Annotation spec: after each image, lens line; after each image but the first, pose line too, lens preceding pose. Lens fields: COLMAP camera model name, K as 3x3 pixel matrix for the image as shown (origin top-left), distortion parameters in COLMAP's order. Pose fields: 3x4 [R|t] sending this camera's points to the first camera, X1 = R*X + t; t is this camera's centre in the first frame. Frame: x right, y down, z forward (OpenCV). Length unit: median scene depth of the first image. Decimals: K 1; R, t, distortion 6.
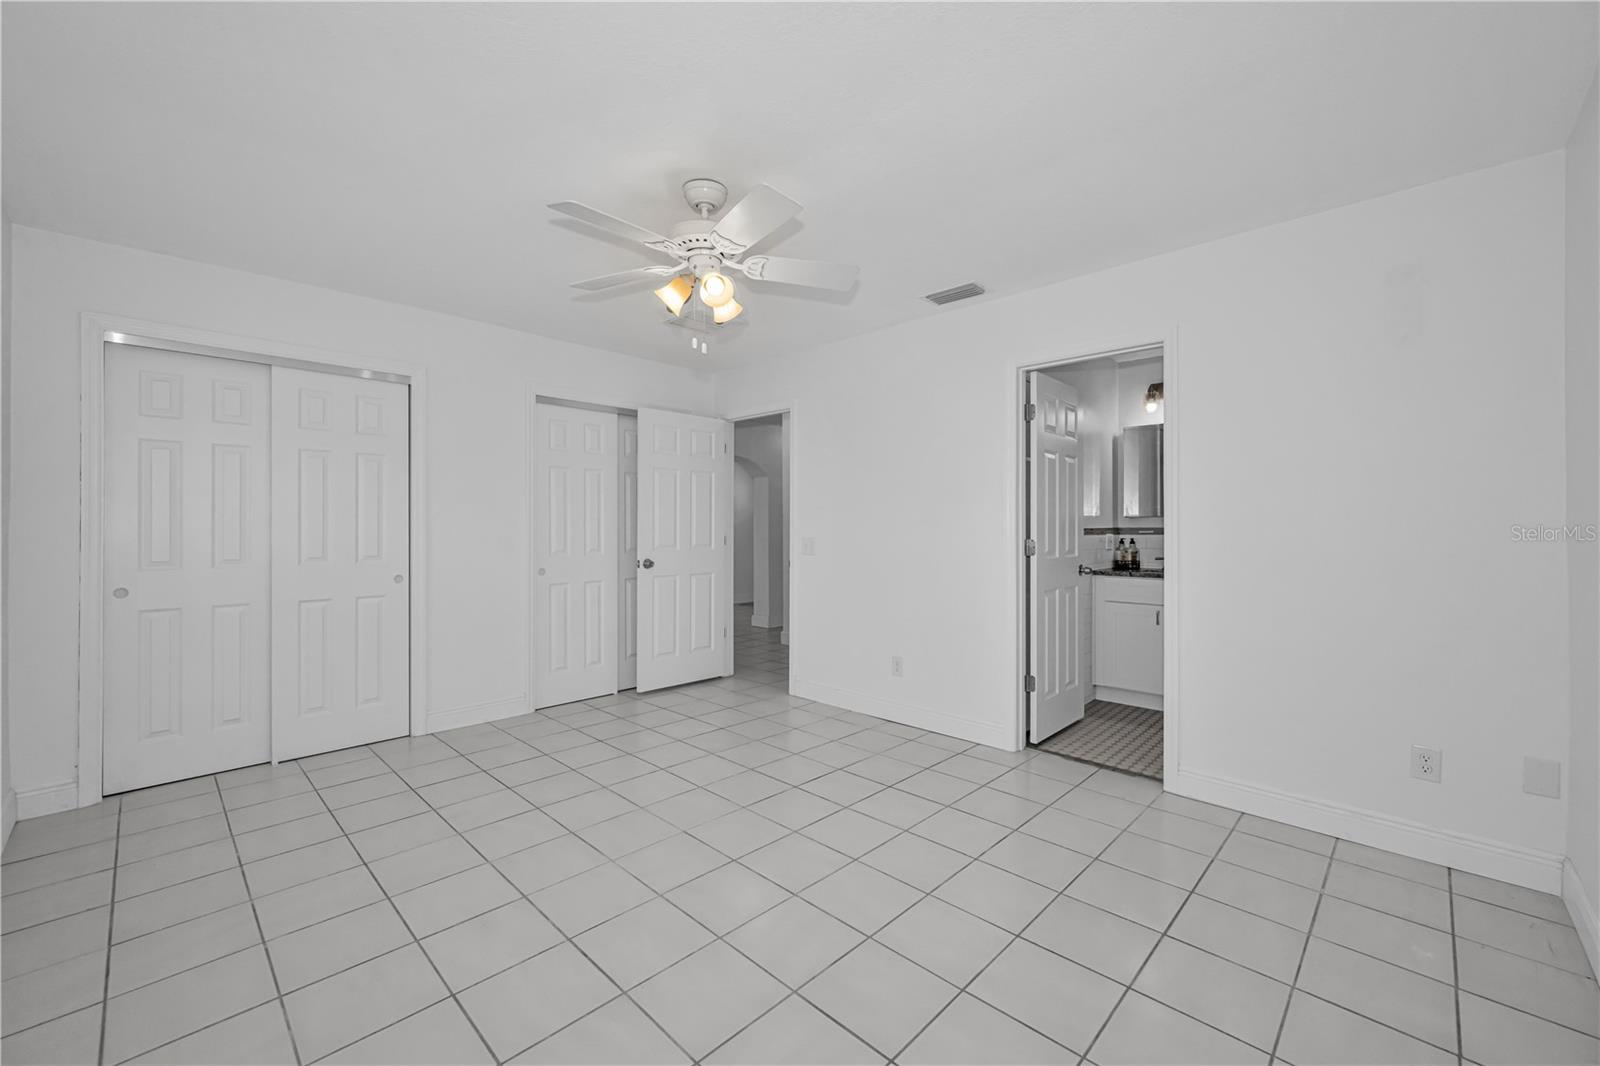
lens RADIAL K [[642.5, 0, 801.4], [0, 642.5, 523.5], [0, 0, 1]] dist [-0.002601, 0.000096]
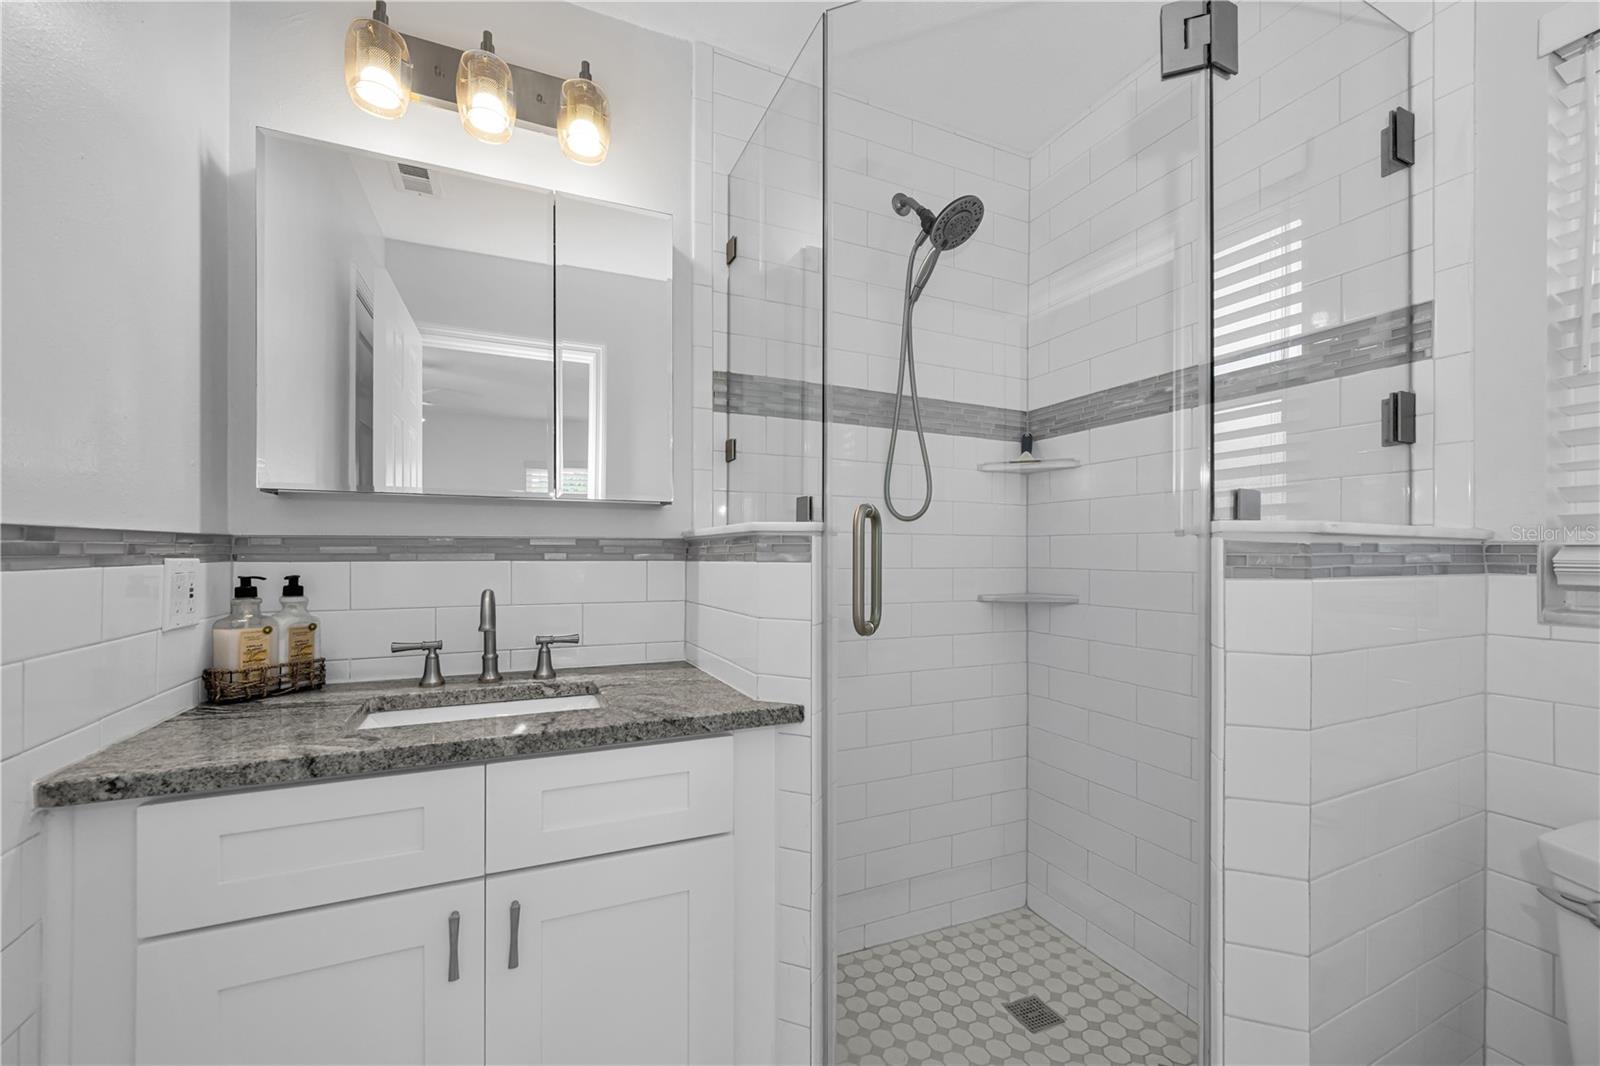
lens RADIAL K [[642.5, 0, 801.0], [0, 642.5, 538.0], [0, 0, 1]] dist [-0.002601, 0.000096]
pose [[0.363711, 0.003768, 0.931504, 0.346620], [-0.012196, 0.999925, 0.000717, 0.005406], [-0.931432, -0.011622, 0.363730, 0.711534]]
